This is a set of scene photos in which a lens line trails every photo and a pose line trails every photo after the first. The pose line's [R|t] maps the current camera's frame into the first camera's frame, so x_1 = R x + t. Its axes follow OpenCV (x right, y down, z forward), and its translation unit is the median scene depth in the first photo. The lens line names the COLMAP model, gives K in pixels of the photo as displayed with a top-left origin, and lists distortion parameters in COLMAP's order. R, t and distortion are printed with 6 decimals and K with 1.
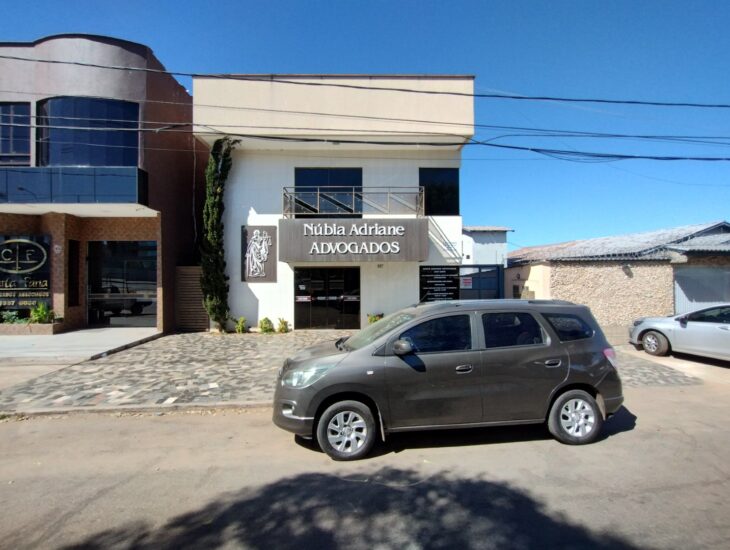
lens RADIAL K [[333.5, 0, 360.8], [0, 333.5, 271.7], [0, 0, 1]] dist [-0.004140, 0.000046]
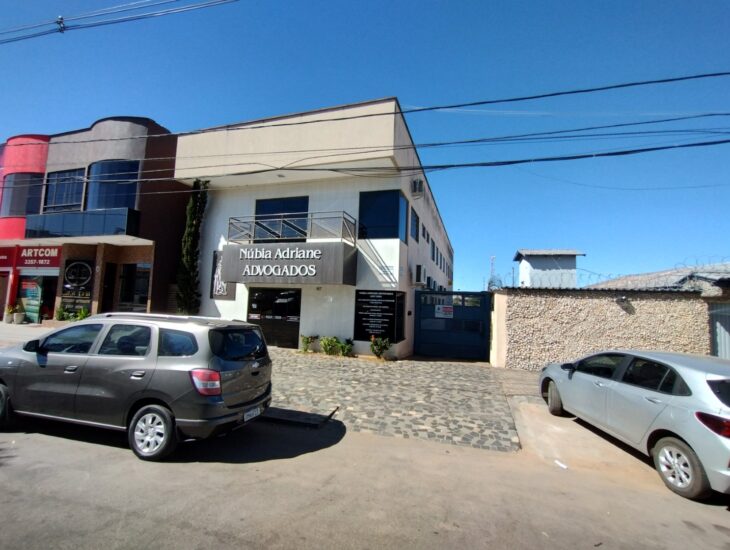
lens RADIAL K [[333.5, 0, 360.8], [0, 333.5, 271.7], [0, 0, 1]] dist [-0.004140, 0.000046]
pose [[0.938405, 0.011204, -0.345355, 0.567226], [-0.038144, 0.996725, -0.071310, -0.000890], [0.343425, 0.080091, 0.935759, 0.084229]]
